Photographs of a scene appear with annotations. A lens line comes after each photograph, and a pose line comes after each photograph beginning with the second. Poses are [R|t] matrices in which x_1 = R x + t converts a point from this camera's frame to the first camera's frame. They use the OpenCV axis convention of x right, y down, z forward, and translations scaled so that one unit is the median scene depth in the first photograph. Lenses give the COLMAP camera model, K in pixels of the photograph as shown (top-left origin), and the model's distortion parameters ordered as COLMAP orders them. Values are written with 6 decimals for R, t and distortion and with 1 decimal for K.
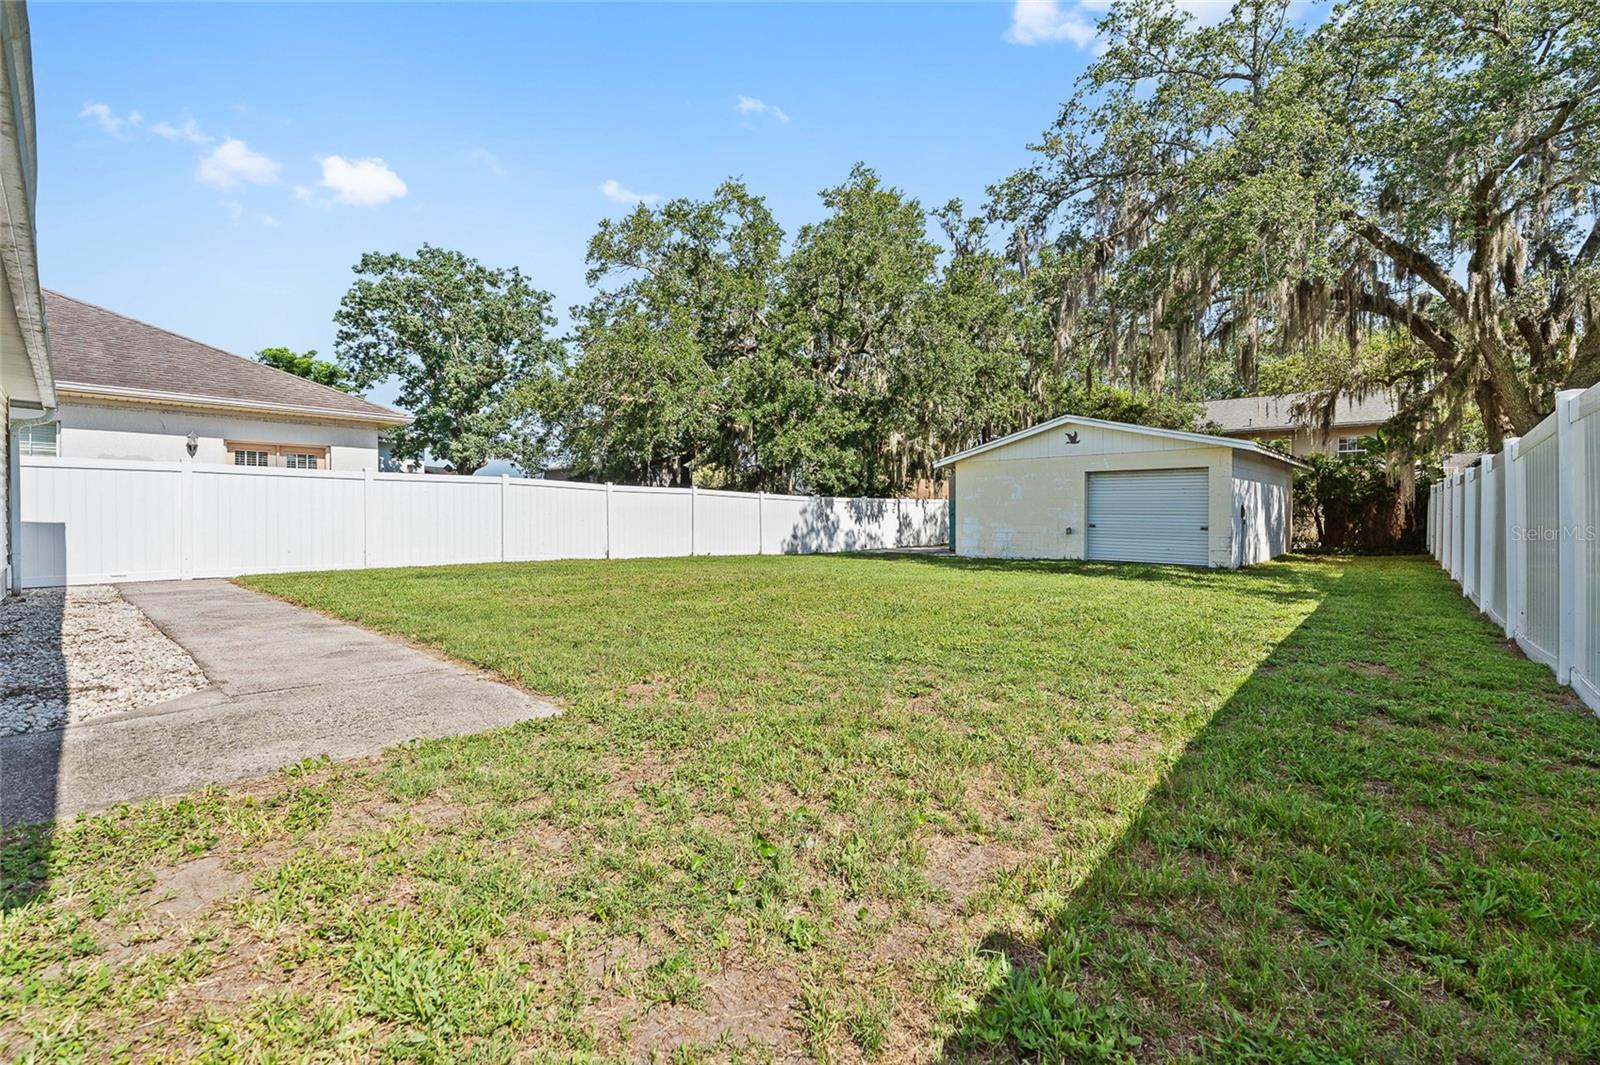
lens RADIAL K [[655.8, 0, 799.8], [0, 655.8, 515.3], [0, 0, 1]] dist [0.067572, -0.000033]
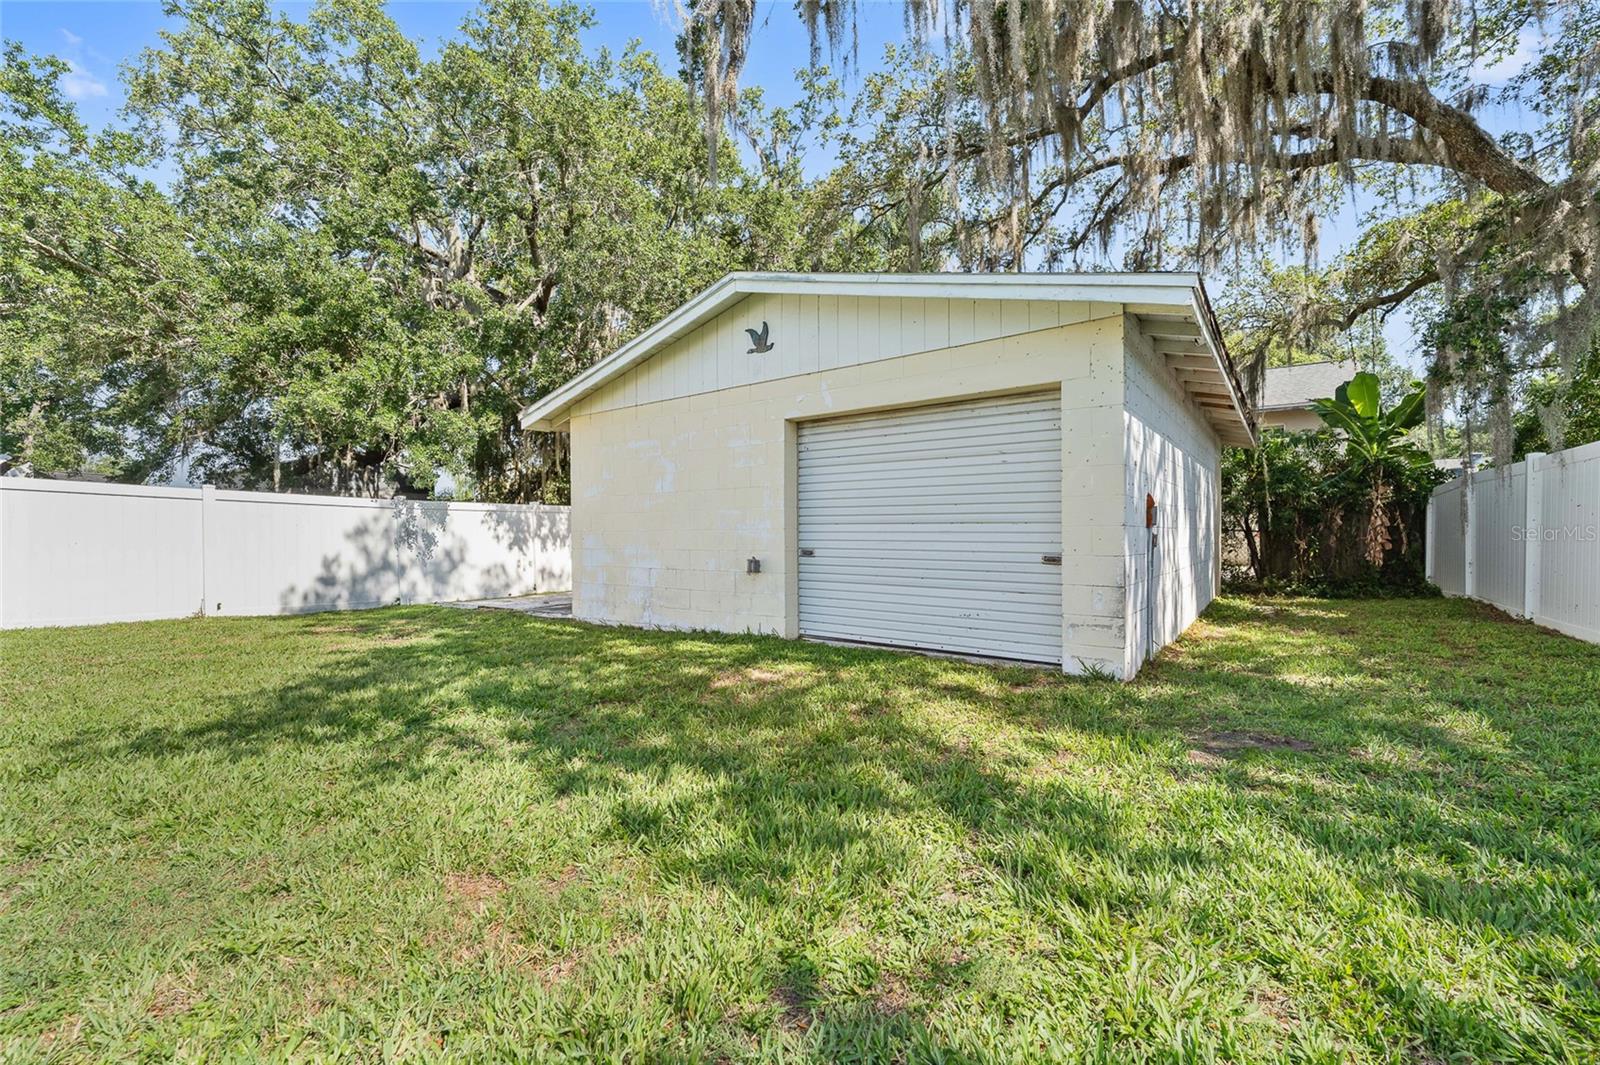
lens RADIAL K [[655.8, 0, 799.8], [0, 655.8, 515.3], [0, 0, 1]] dist [0.067572, -0.000033]
pose [[0.993233, -0.006894, 0.115934, 0.286137], [0.010934, 0.999353, -0.034252, 0.004588], [-0.115623, 0.035288, 0.992666, 0.446256]]
